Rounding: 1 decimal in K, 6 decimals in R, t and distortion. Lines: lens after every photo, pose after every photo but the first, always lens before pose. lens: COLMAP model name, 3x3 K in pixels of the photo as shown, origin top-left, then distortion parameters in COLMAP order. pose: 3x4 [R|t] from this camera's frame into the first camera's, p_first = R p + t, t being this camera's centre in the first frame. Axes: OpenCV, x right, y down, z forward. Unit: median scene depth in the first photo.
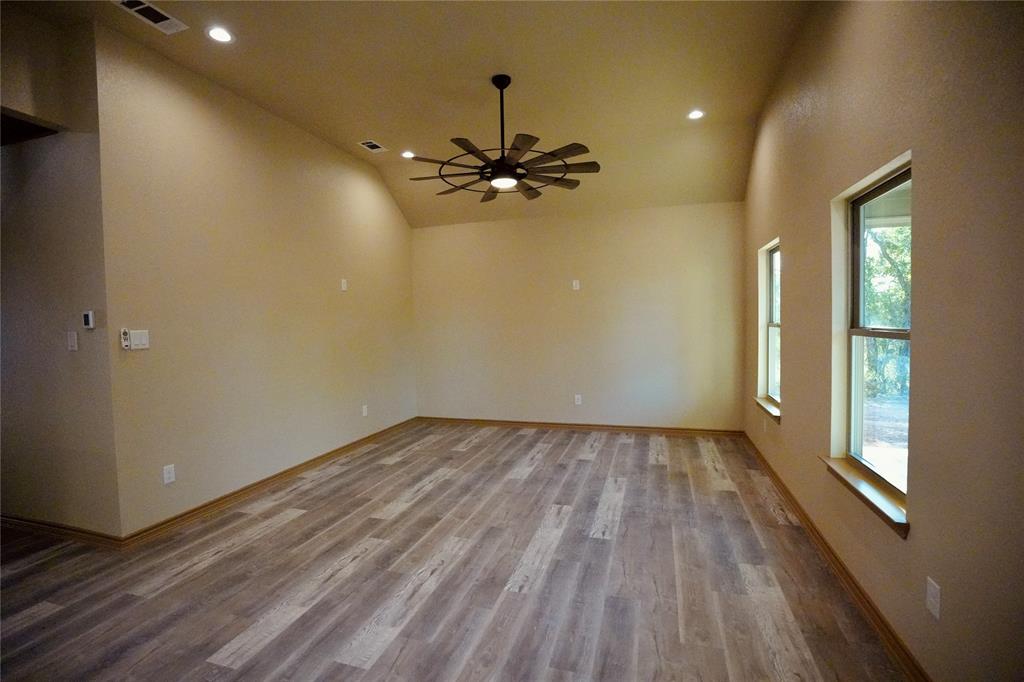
lens RADIAL K [[465.5, 0, 501.7], [0, 465.5, 345.6], [0, 0, 1]] dist [-0.003700, 0.000857]
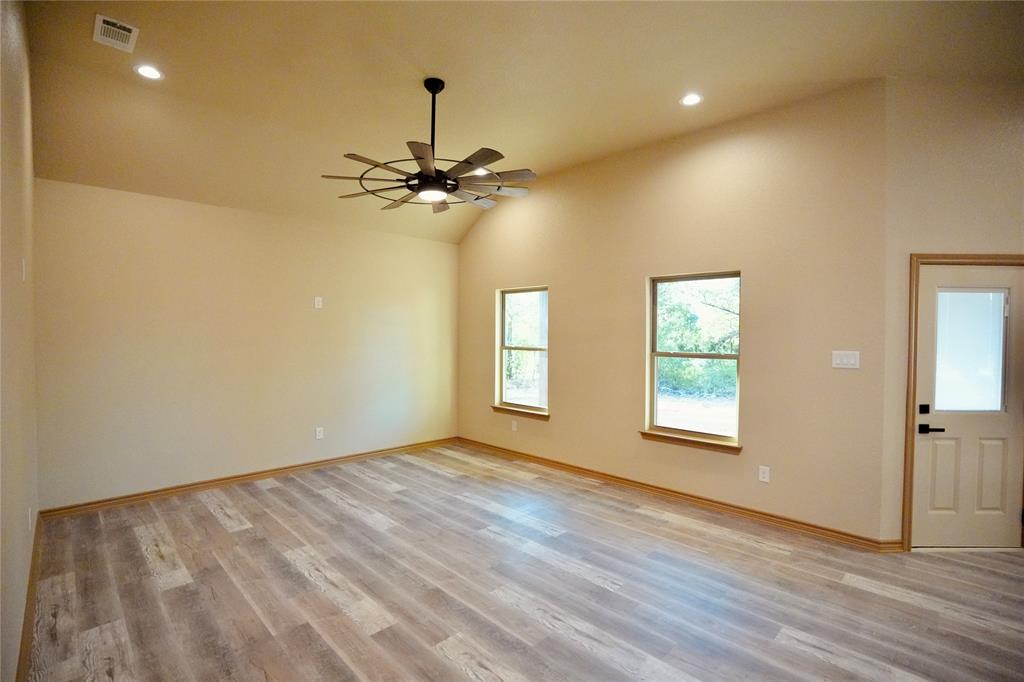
lens RADIAL K [[465.5, 0, 506.6], [0, 465.5, 340.4], [0, 0, 1]] dist [-0.003700, 0.000857]
pose [[0.444258, 0.030549, 0.895378, -0.681166], [0.011738, 0.999134, -0.039913, -0.026510], [-0.895822, 0.028241, 0.443515, 0.424552]]
